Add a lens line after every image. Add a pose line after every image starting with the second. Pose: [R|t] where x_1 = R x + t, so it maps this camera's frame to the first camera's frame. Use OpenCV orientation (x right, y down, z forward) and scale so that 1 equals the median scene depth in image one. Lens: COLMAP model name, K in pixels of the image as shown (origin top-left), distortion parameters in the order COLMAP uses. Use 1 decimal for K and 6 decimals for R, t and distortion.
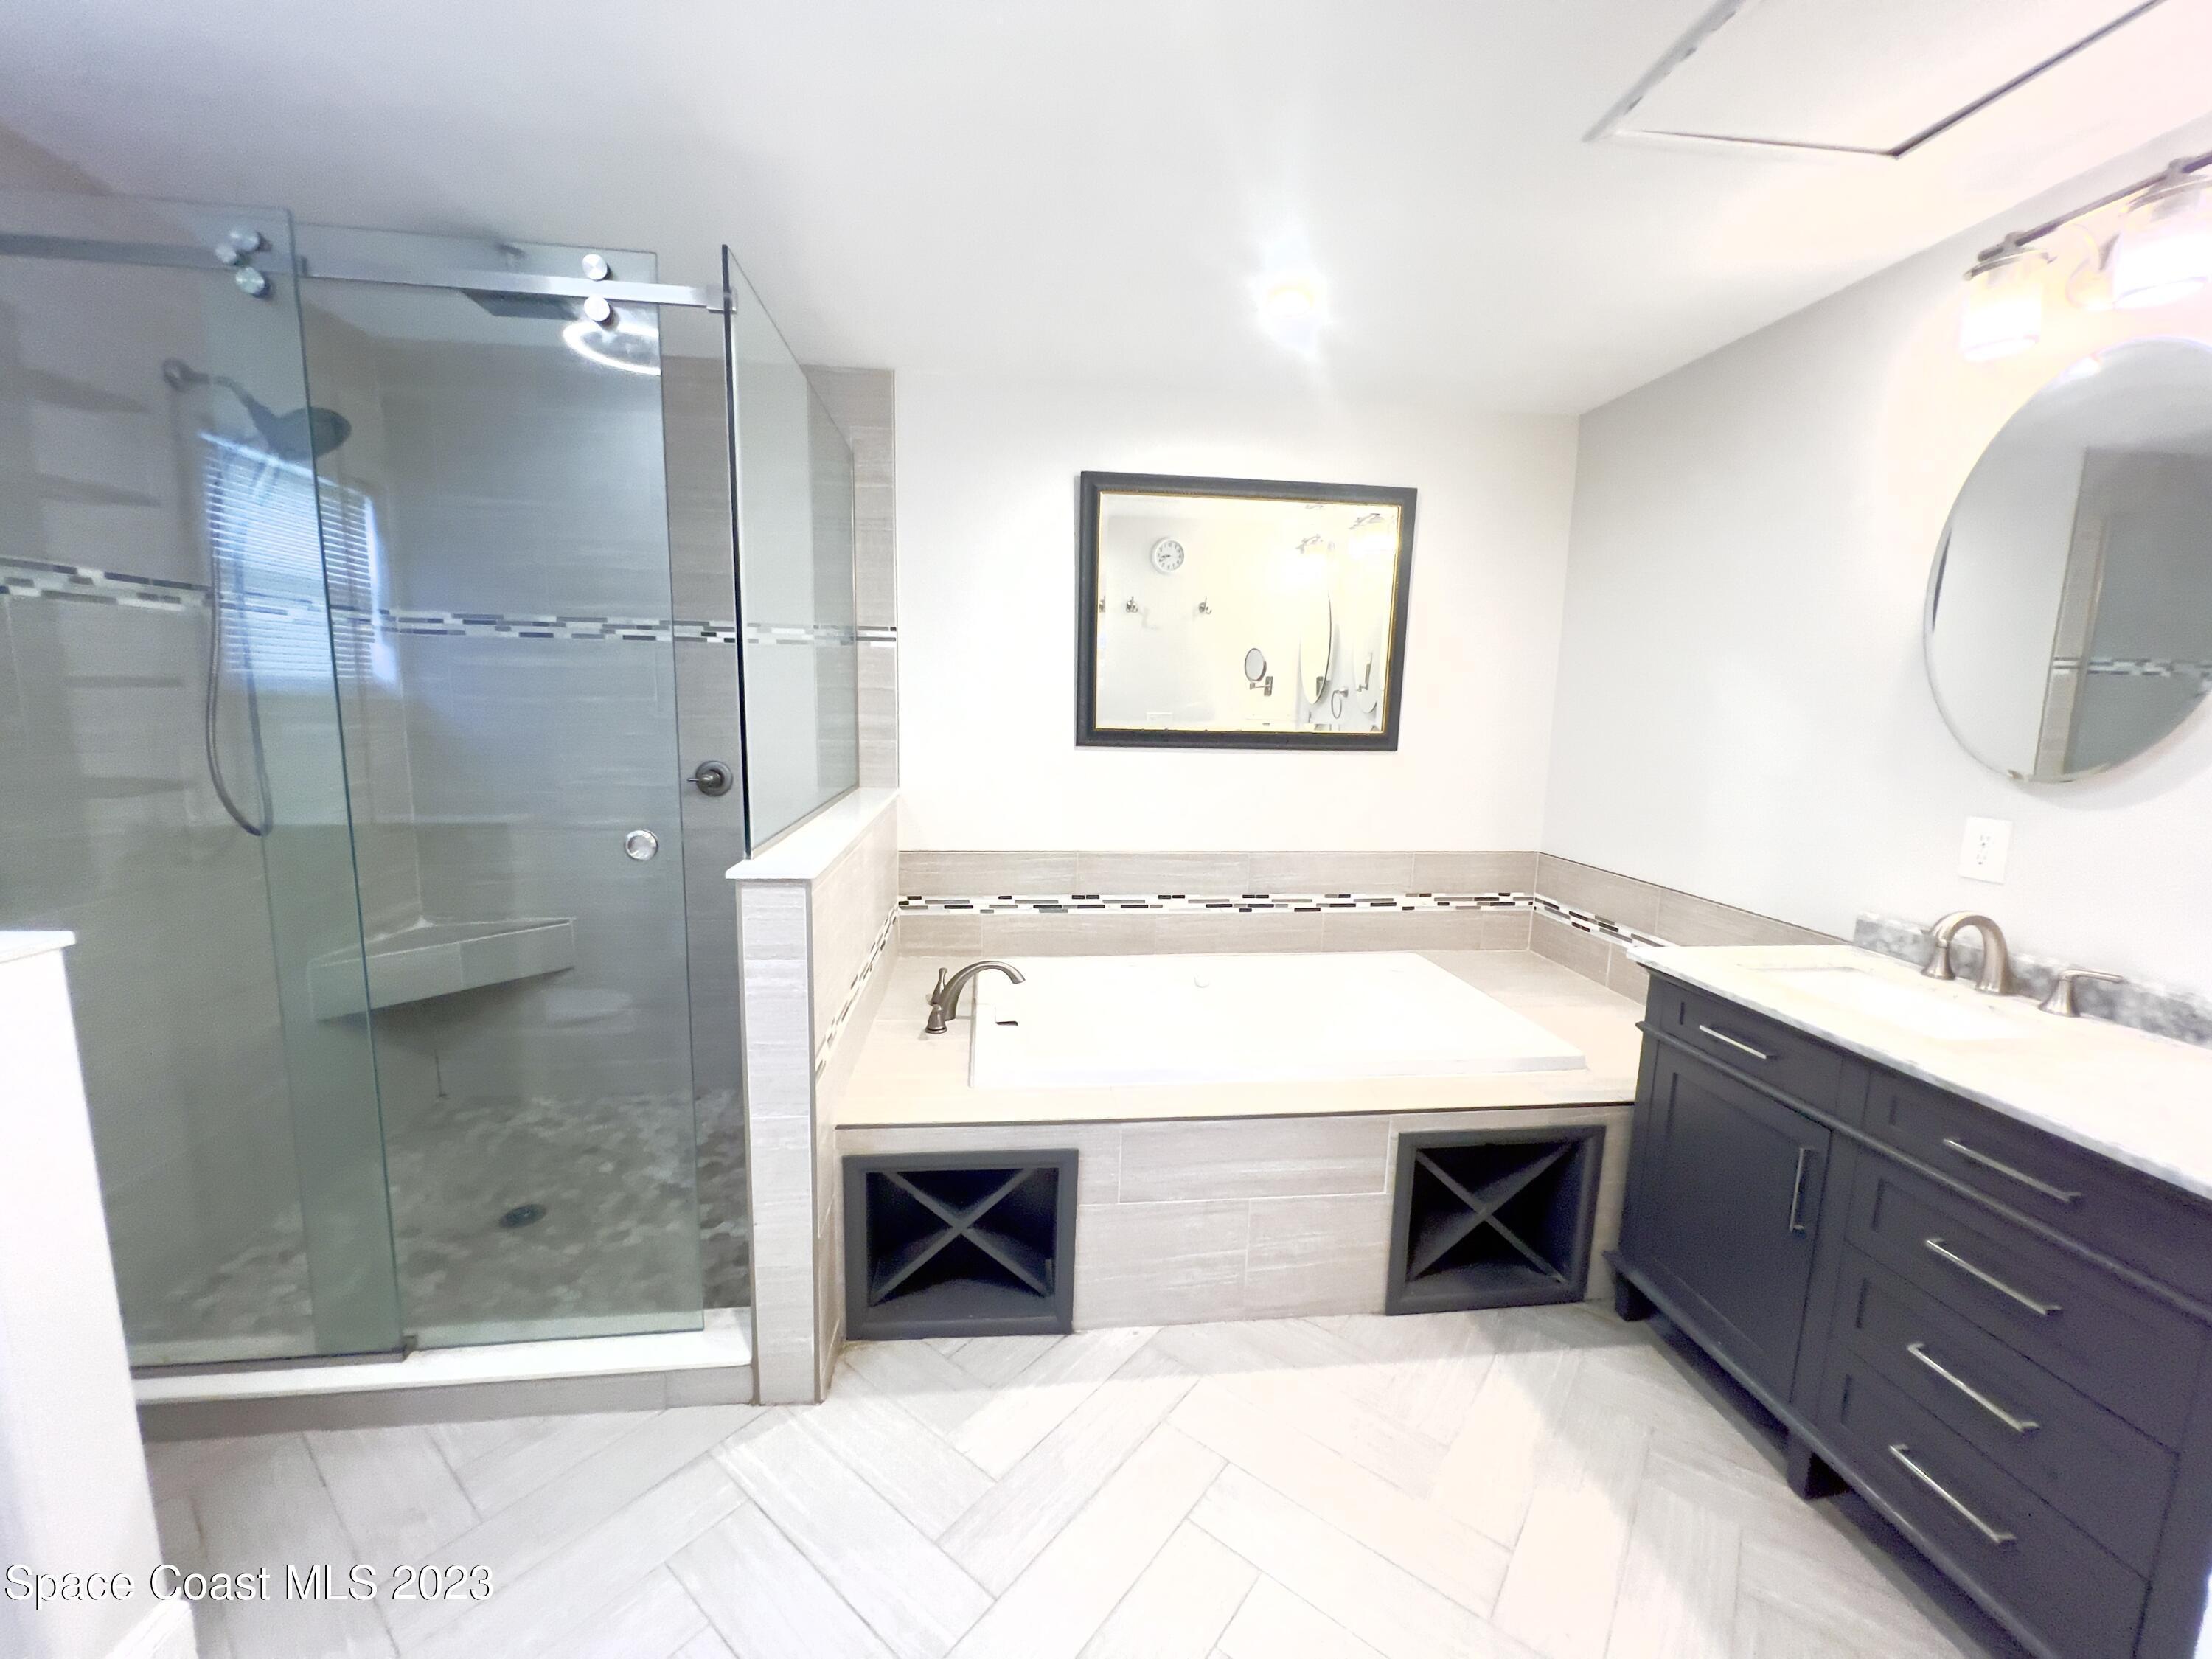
lens RADIAL K [[887.0, 0, 1103.8], [0, 887.0, 823.3], [0, 0, 1]] dist [-0.003277, 0.000468]
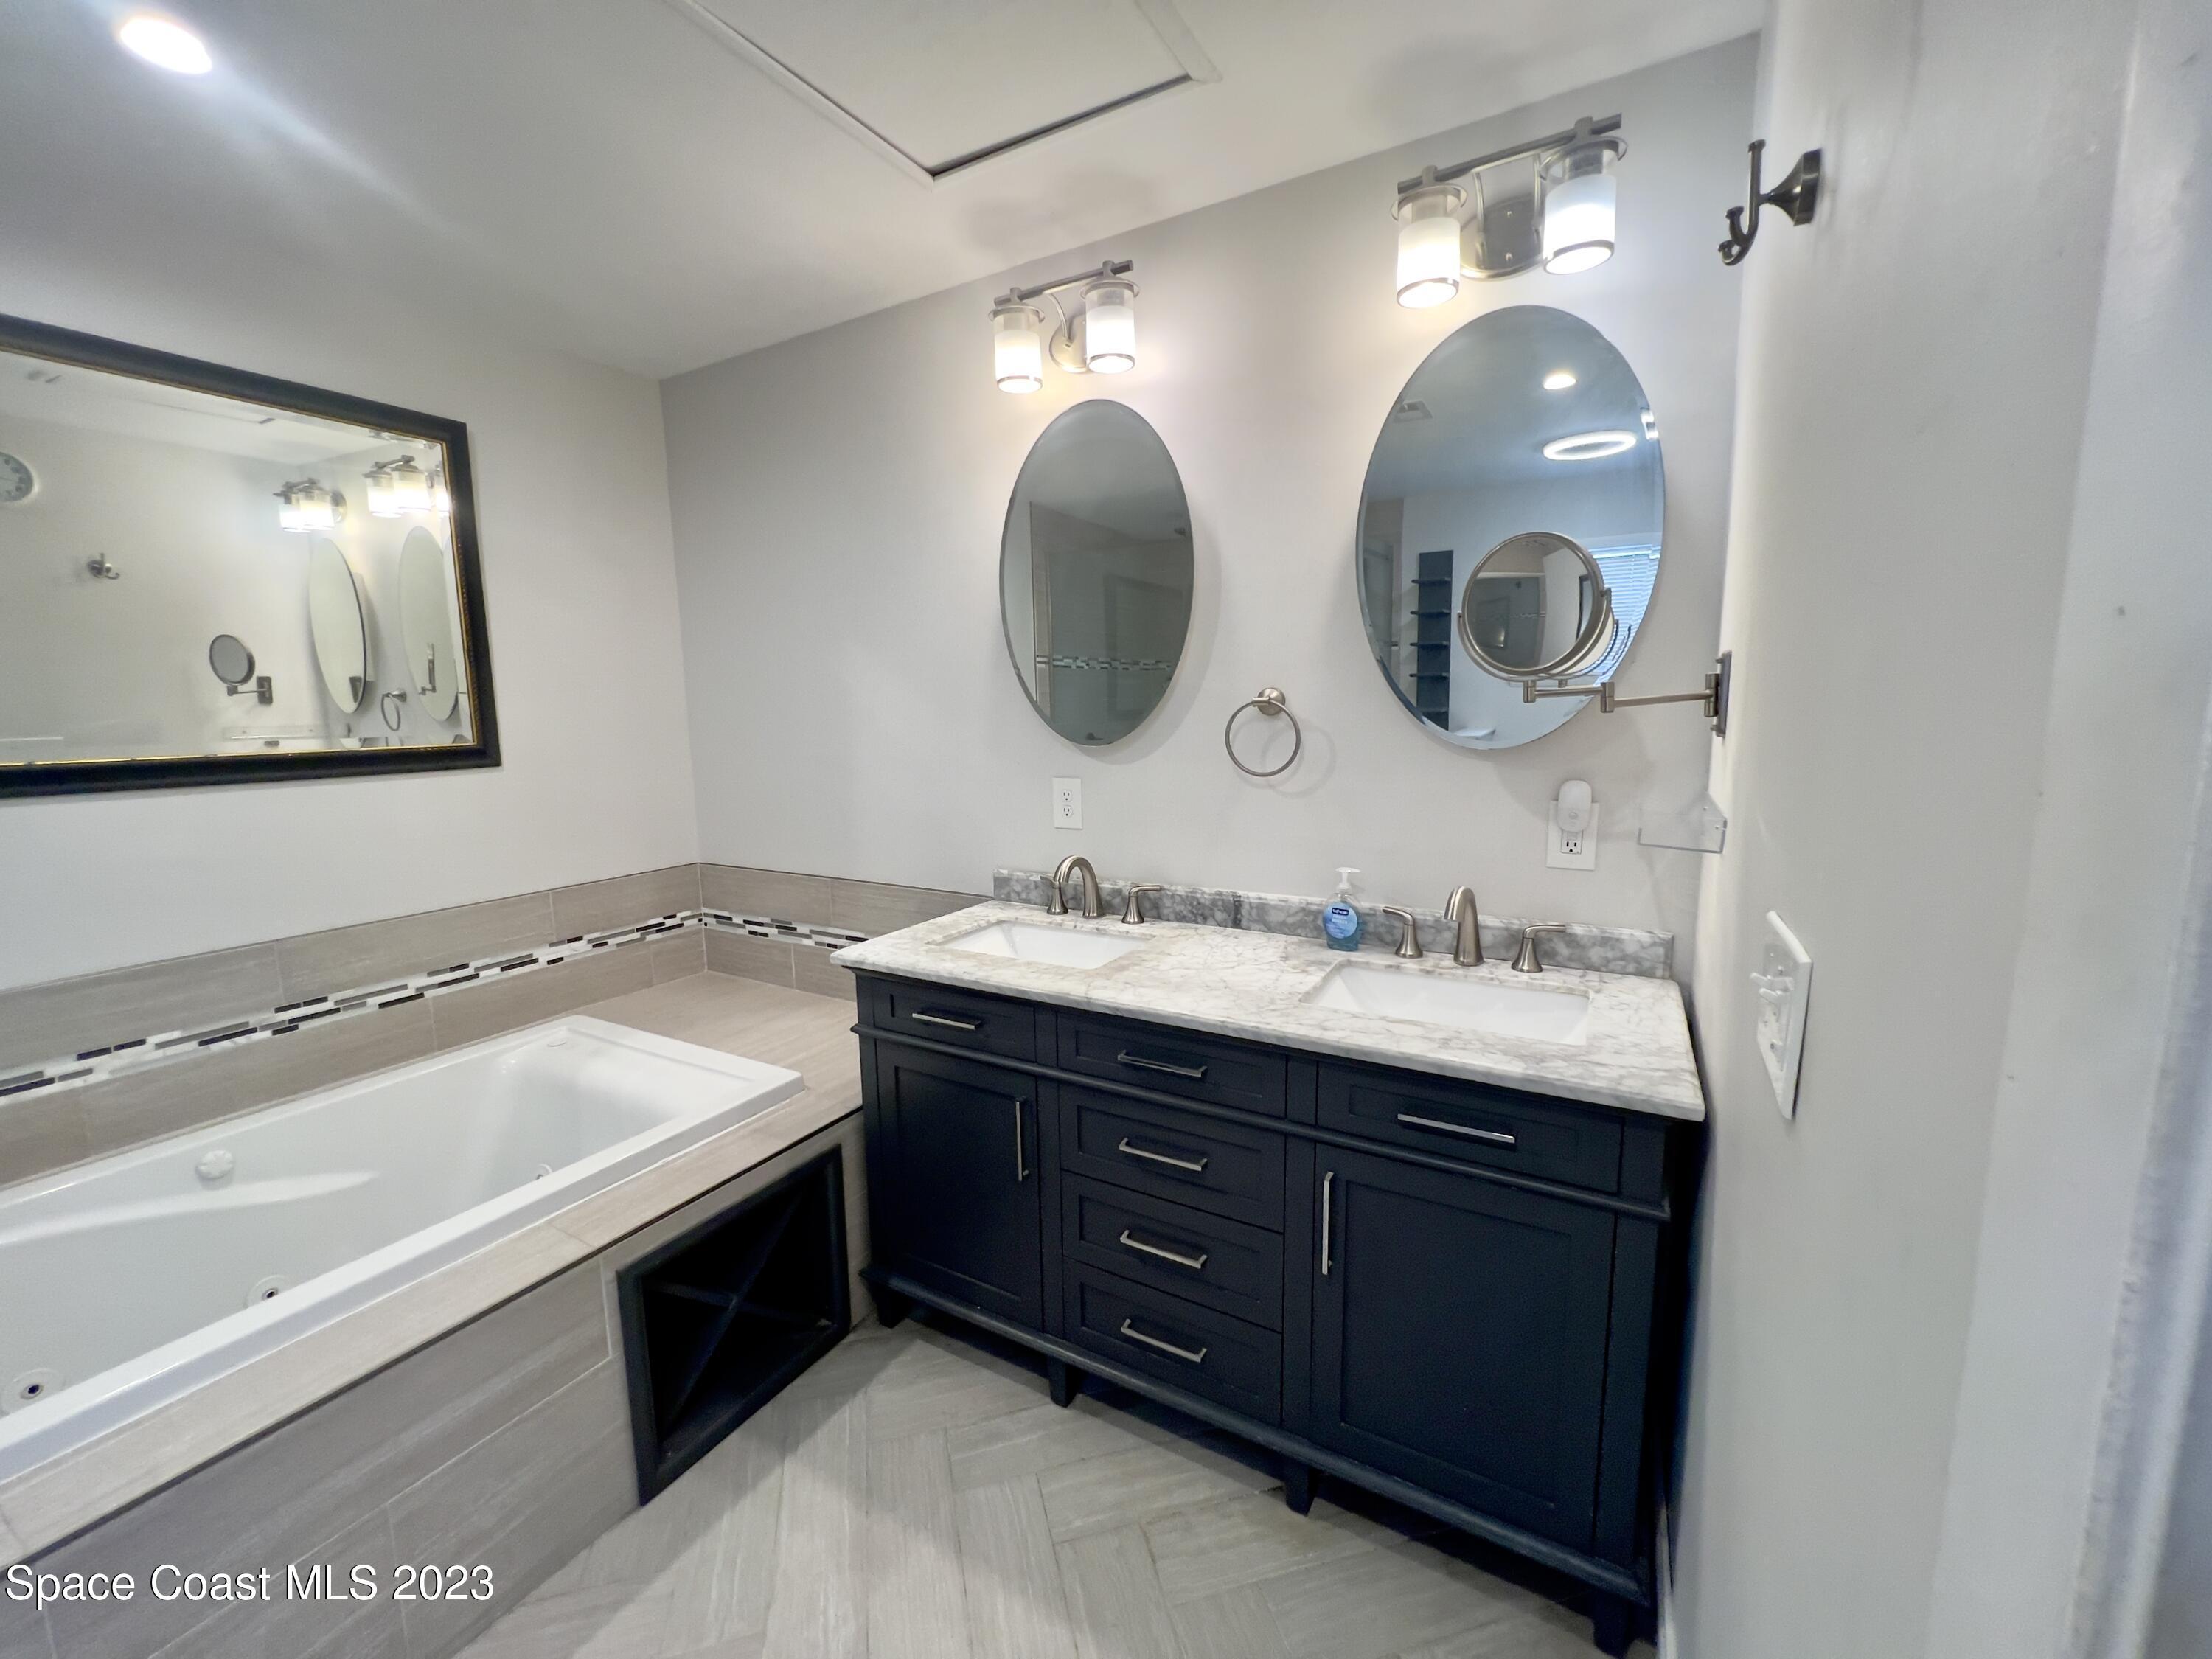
lens RADIAL K [[887.0, 0, 1103.6], [0, 887.0, 833.1], [0, 0, 1]] dist [-0.003277, 0.000468]
pose [[0.596788, -0.147070, 0.788806, 0.043655], [0.140827, 0.986998, 0.077477, -0.016140], [-0.789944, 0.064848, 0.609740, 0.193204]]
